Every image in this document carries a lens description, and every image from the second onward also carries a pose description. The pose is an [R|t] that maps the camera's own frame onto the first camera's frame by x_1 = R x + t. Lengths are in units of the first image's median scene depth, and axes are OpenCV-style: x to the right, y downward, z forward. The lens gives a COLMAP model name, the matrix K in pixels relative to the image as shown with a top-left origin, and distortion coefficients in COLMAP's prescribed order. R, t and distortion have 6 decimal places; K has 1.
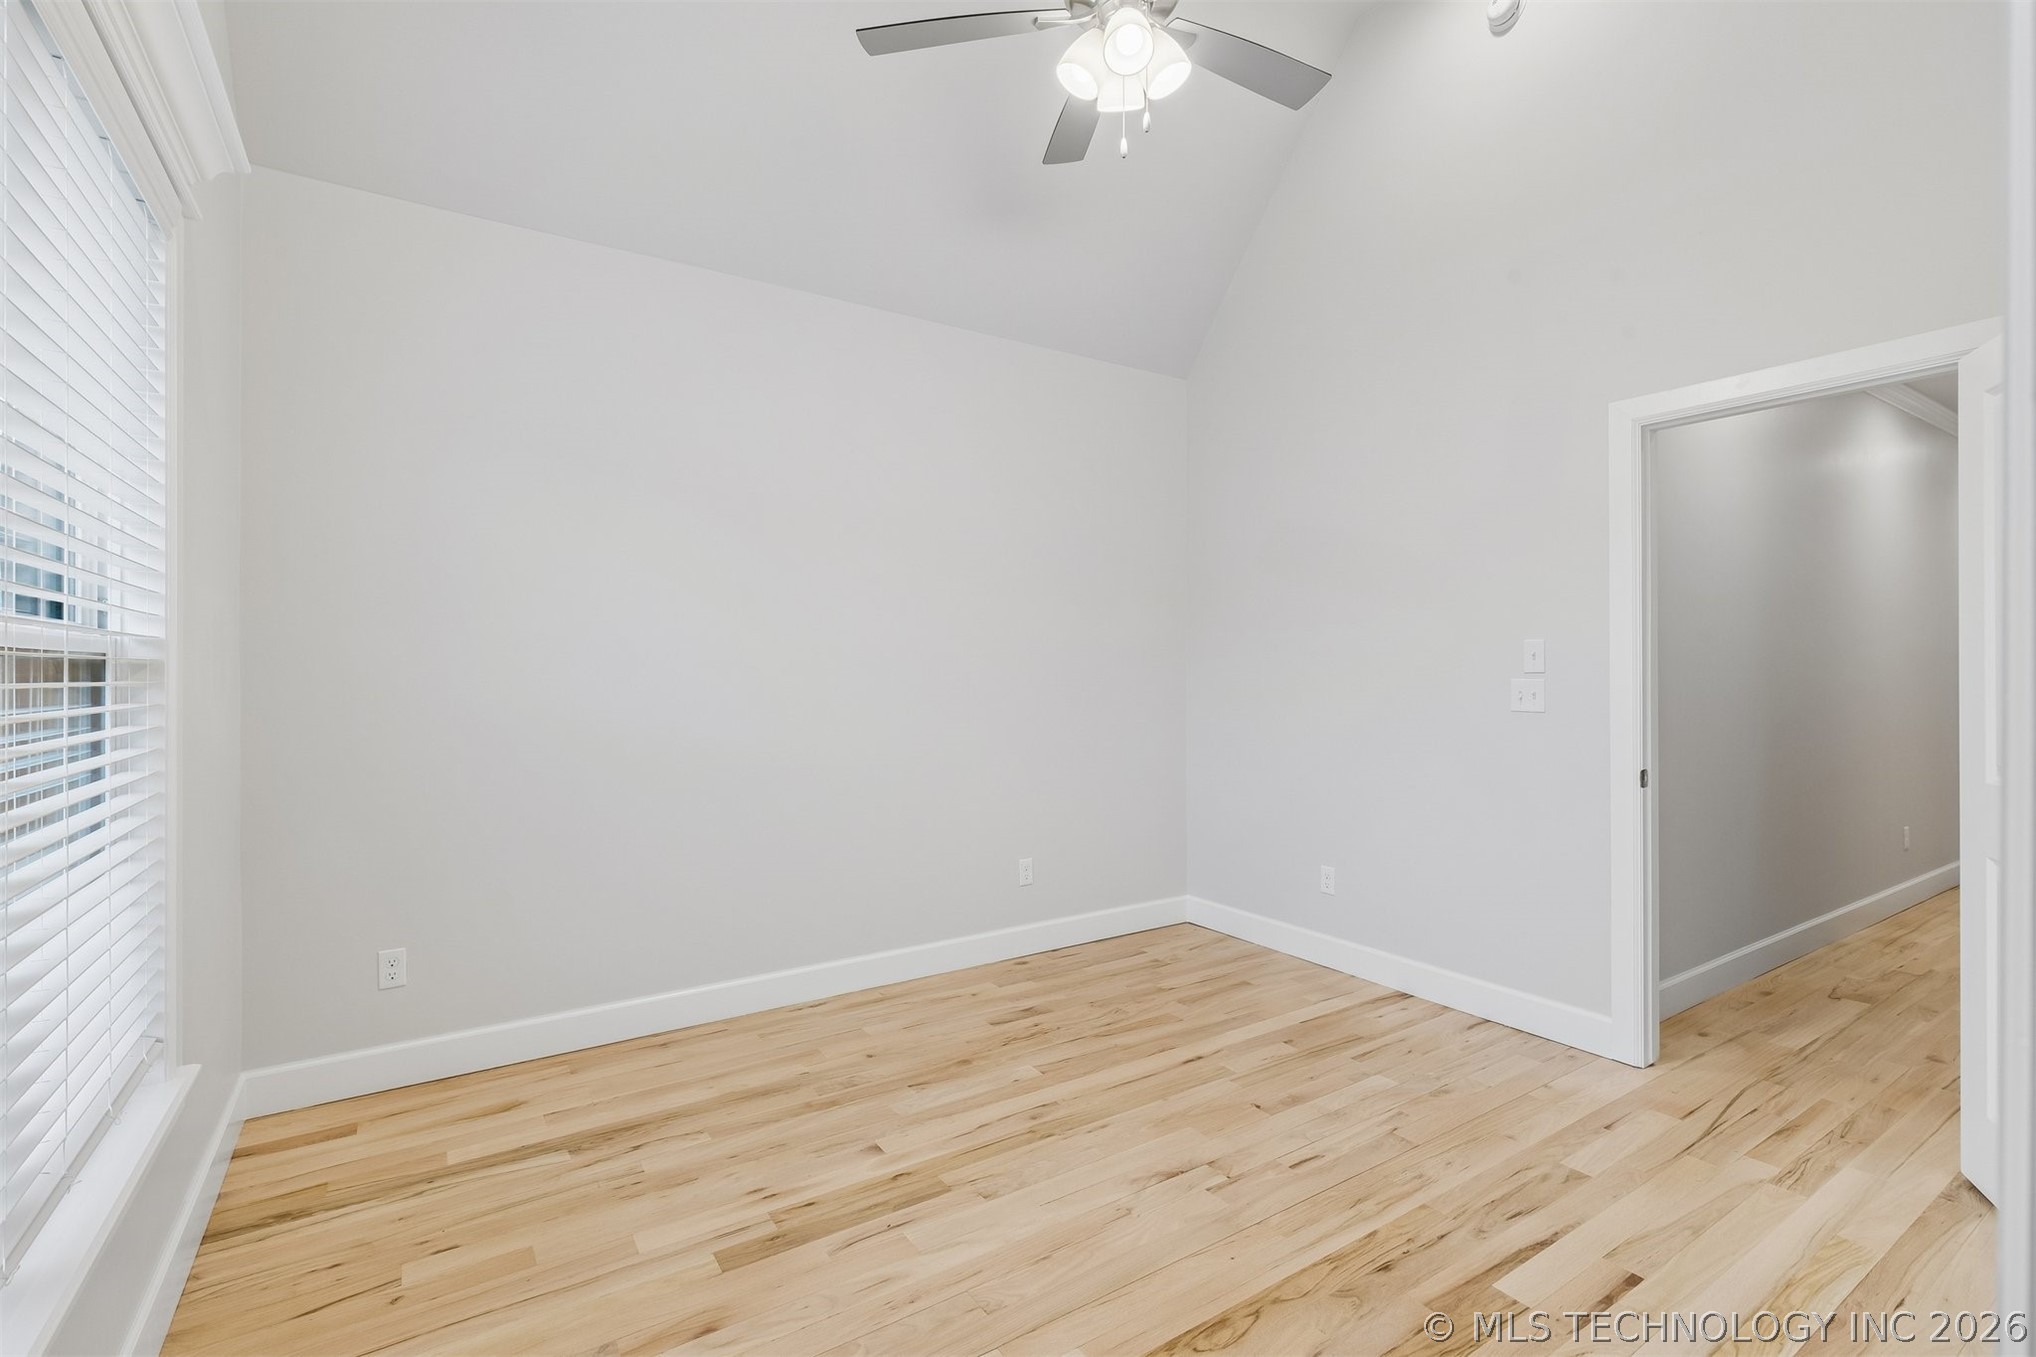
lens RADIAL K [[913.6, 0, 1010.2], [0, 913.6, 668.8], [0, 0, 1]] dist [0.001892, -0.000209]
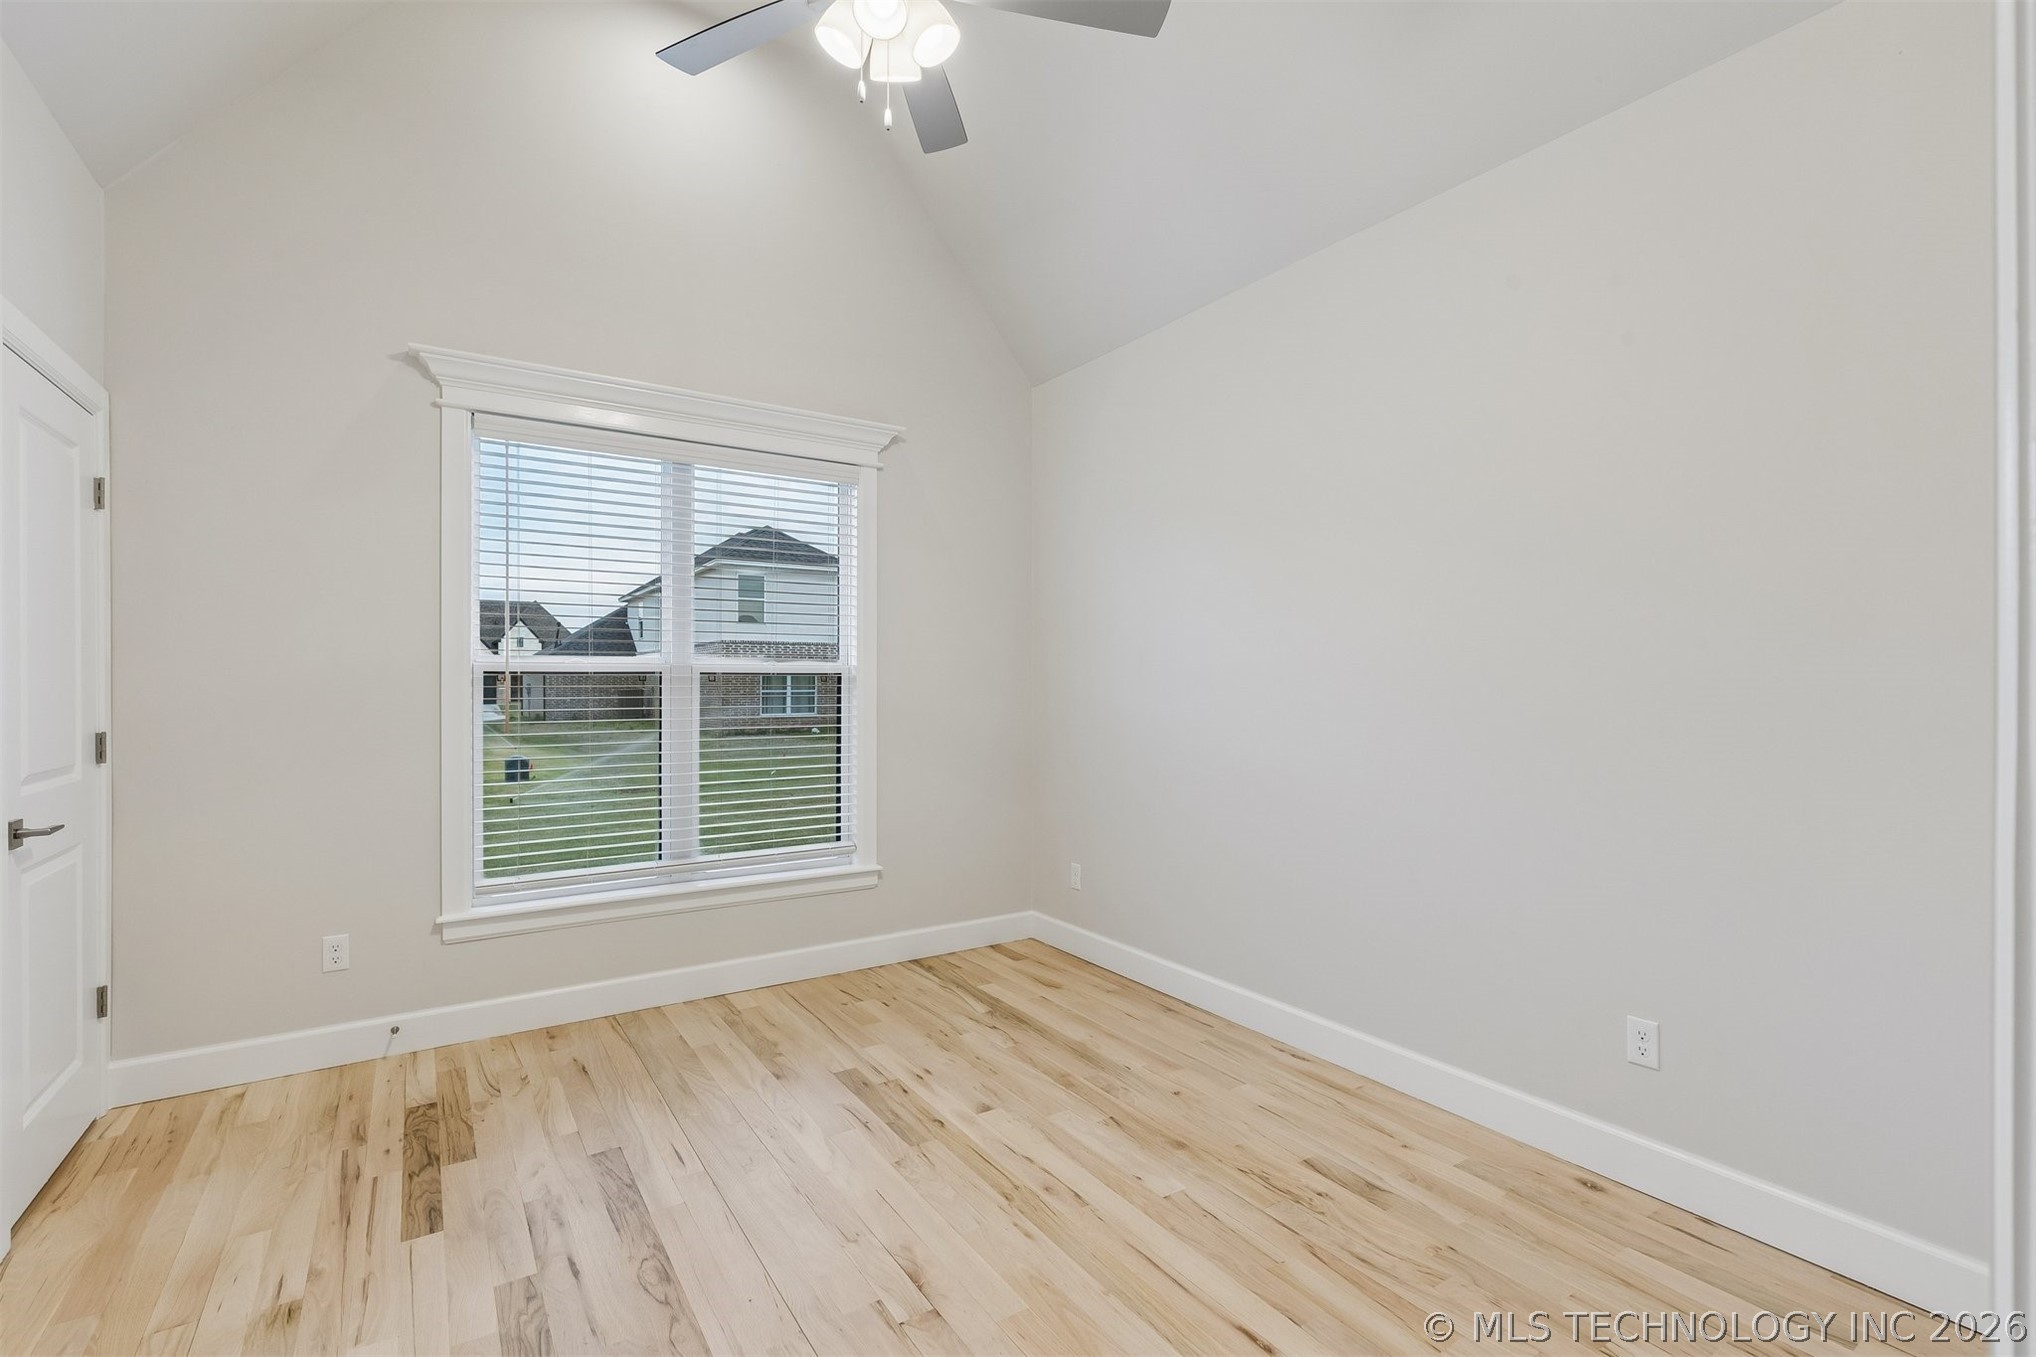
lens RADIAL K [[913.1, 0, 1018.1], [0, 913.1, 679.5], [0, 0, 1]] dist [0.000944, -0.000879]
pose [[0.008527, 0.001591, -0.999962, 0.982616], [-0.000366, 0.999999, 0.001588, -0.001587], [0.999964, 0.000353, 0.008527, 1.046276]]
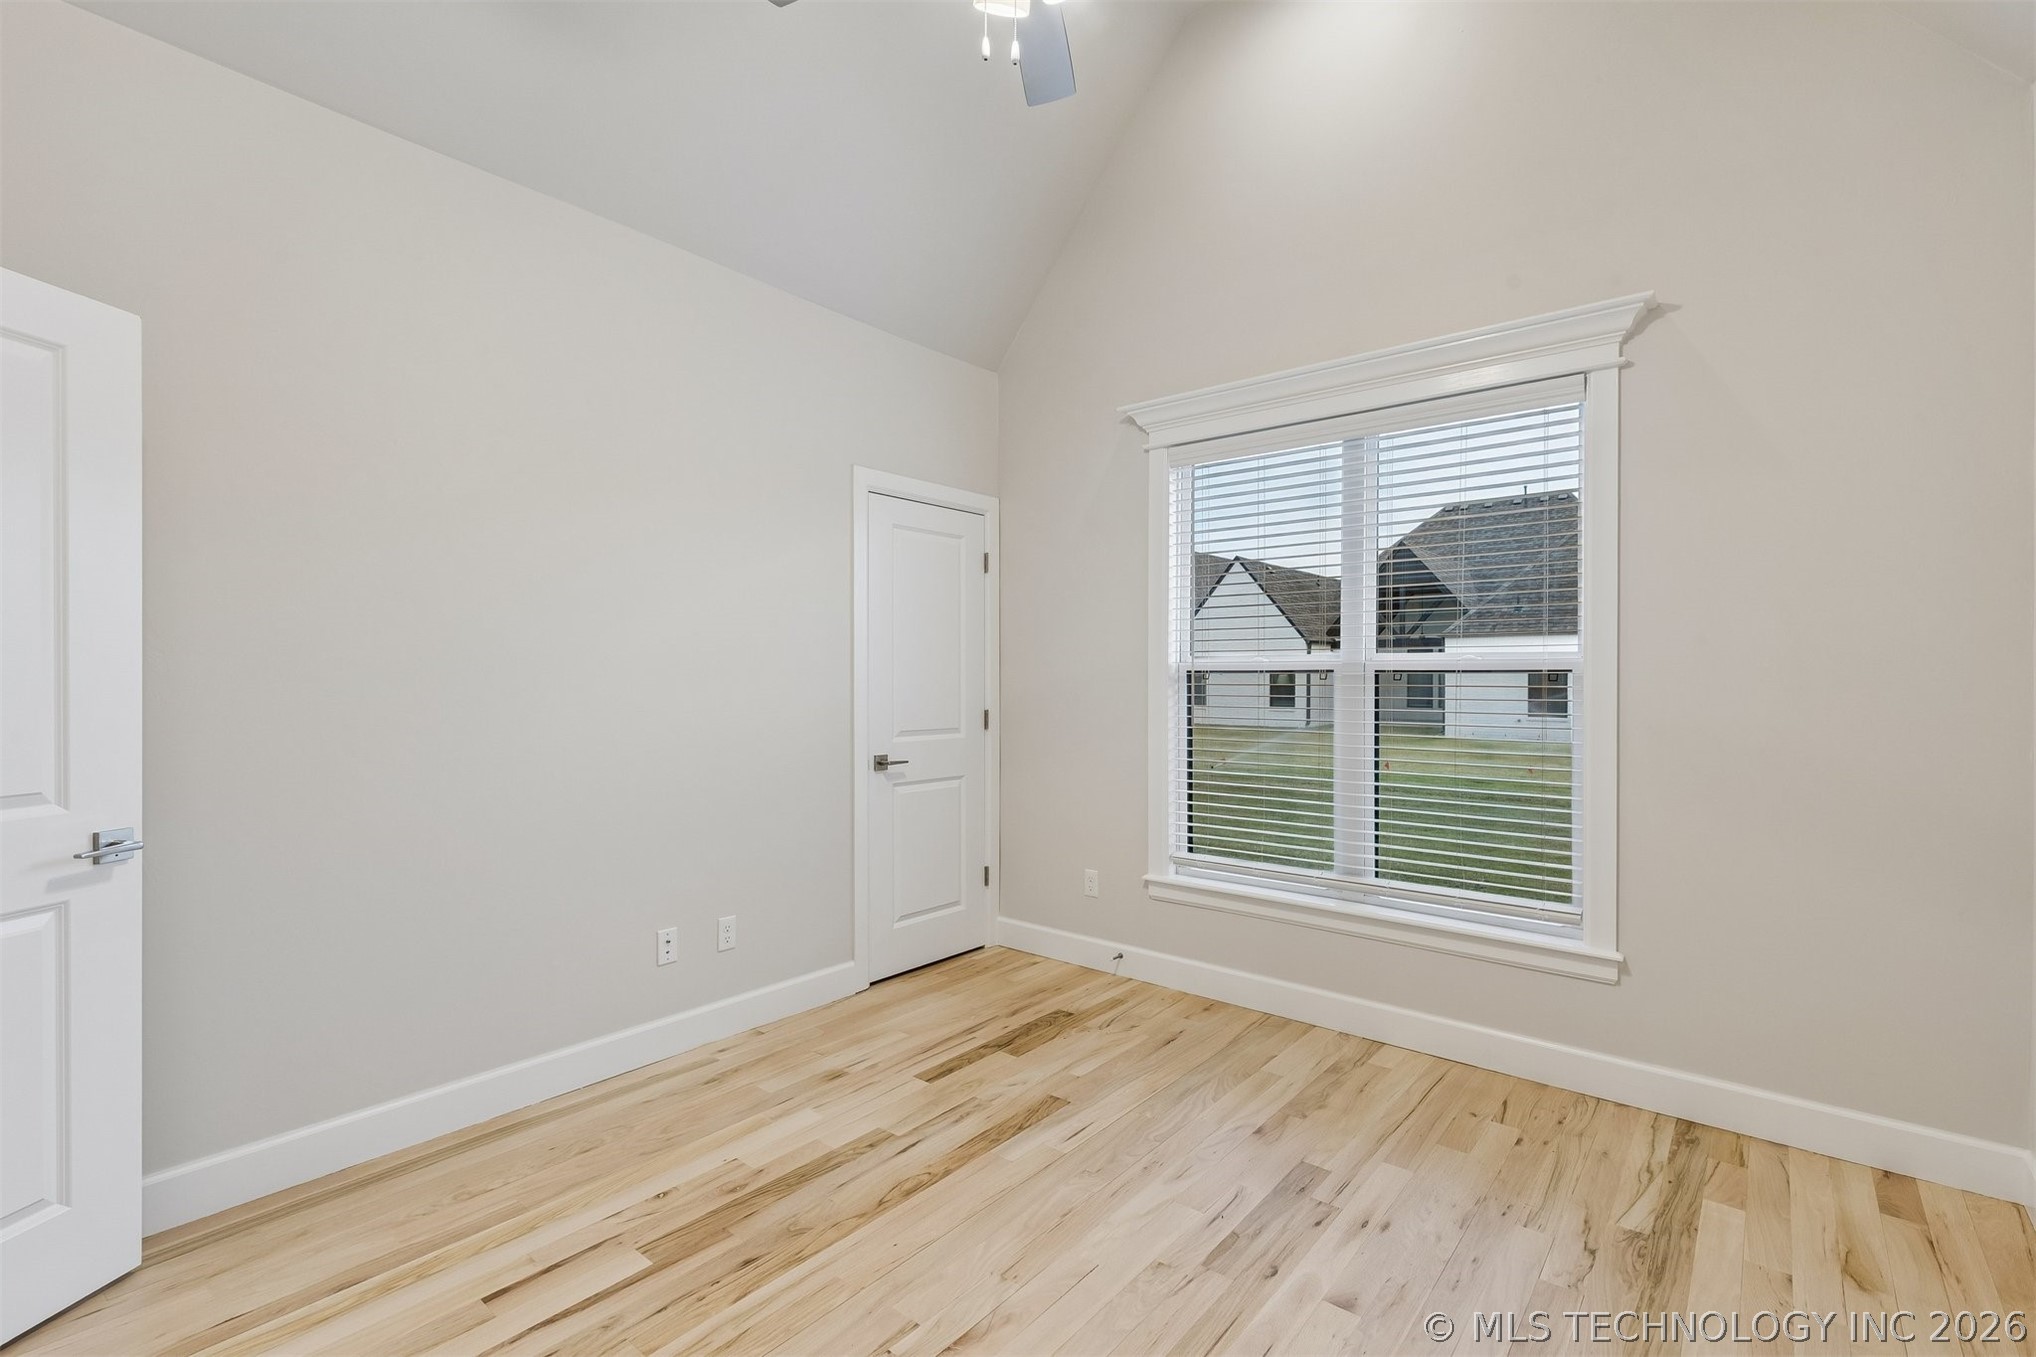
lens RADIAL K [[913.1, 0, 1018.1], [0, 913.1, 679.5], [0, 0, 1]] dist [0.000944, -0.000879]
pose [[-0.953880, 0.000030, -0.300189, 0.347272], [-0.001059, 0.999993, 0.003466, -0.001266], [0.300188, 0.003624, -0.953873, 1.671475]]
